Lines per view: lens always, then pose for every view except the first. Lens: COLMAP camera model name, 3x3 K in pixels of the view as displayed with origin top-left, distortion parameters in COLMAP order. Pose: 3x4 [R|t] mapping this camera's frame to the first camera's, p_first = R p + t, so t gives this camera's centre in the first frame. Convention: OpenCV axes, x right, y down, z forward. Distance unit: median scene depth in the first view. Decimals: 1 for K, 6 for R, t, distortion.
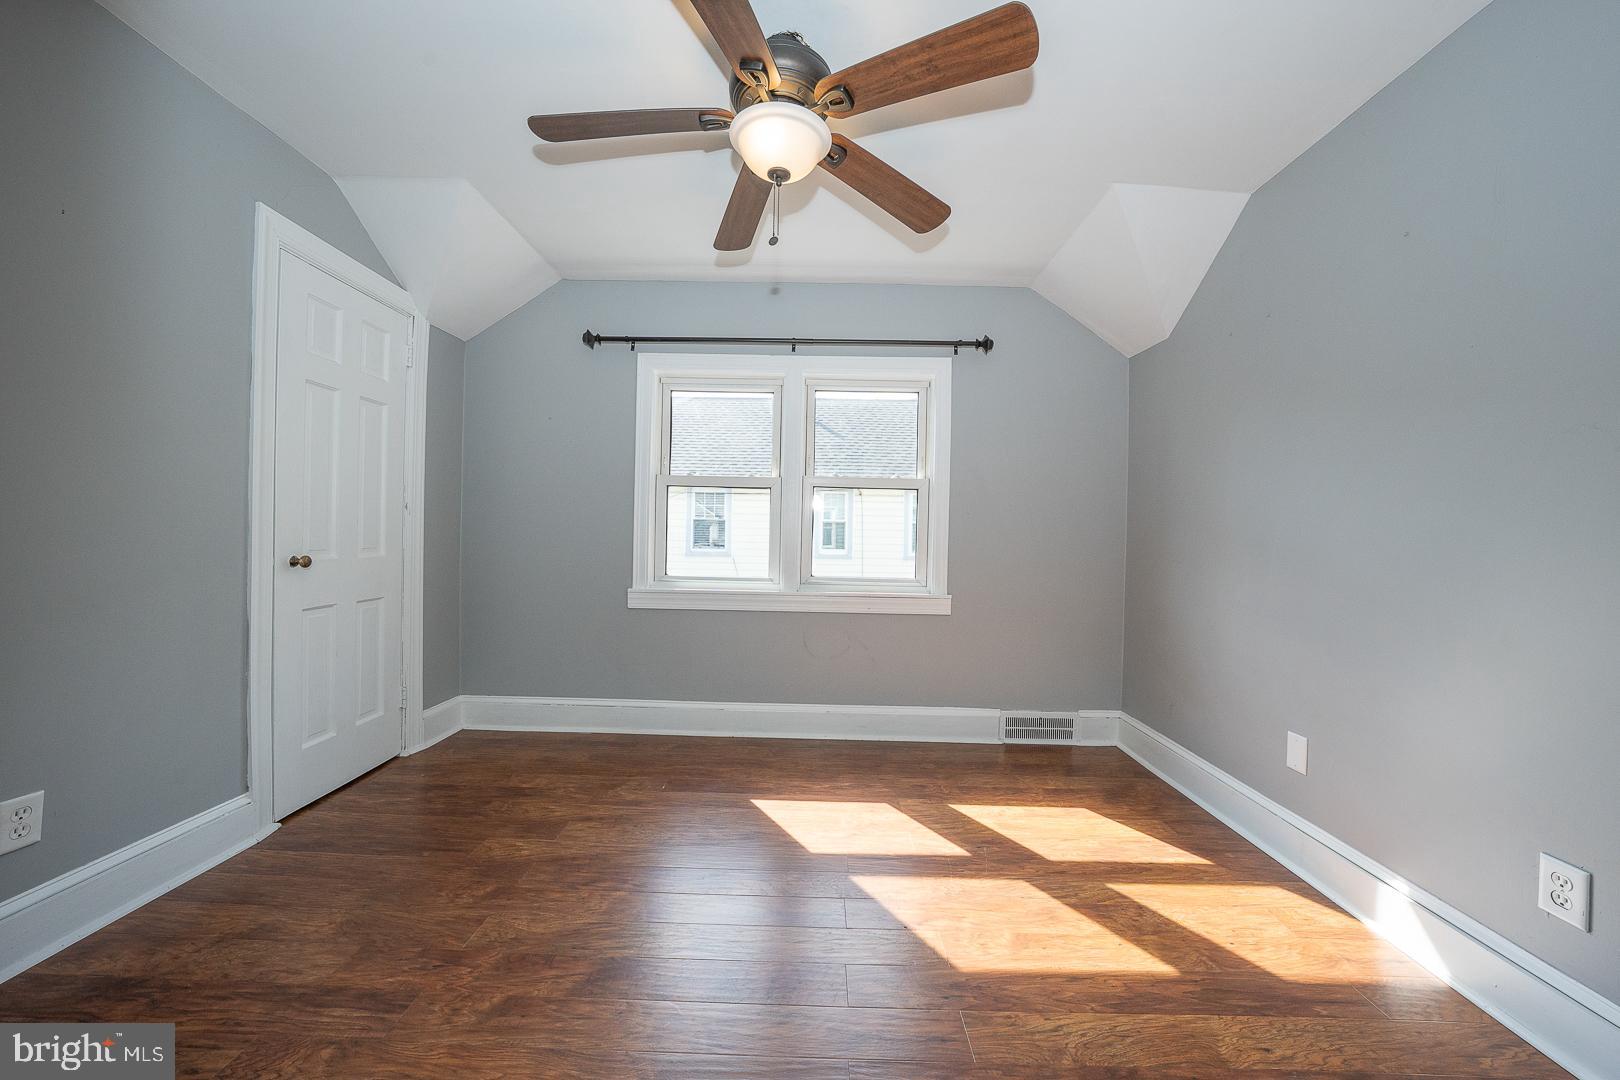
lens RADIAL K [[557.3, 0, 808.8], [0, 557.3, 533.6], [0, 0, 1]] dist [-0.030232, 0.007312]
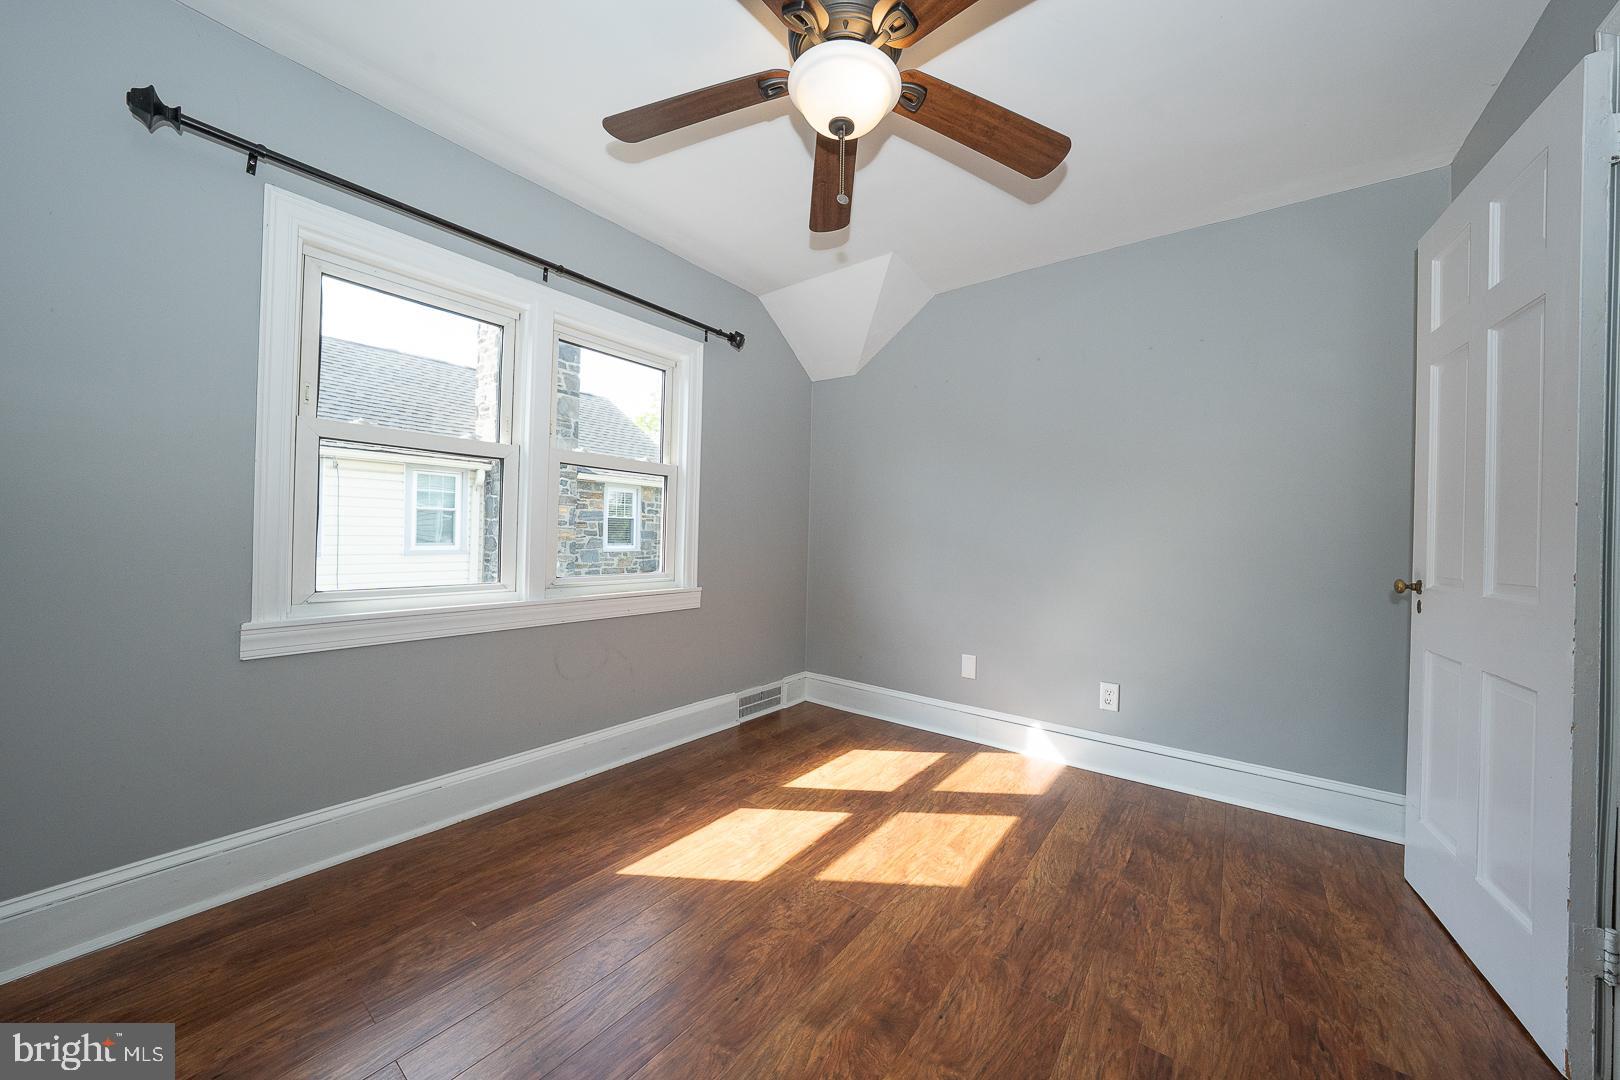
lens RADIAL K [[570.6, 0, 809.8], [0, 570.6, 532.5], [0, 0, 1]] dist [-0.013894, 0.000028]
pose [[0.593742, -0.003231, 0.804649, -0.553851], [-0.010408, 0.999877, 0.011694, 0.001285], [-0.804588, -0.015318, 0.593635, 0.319693]]
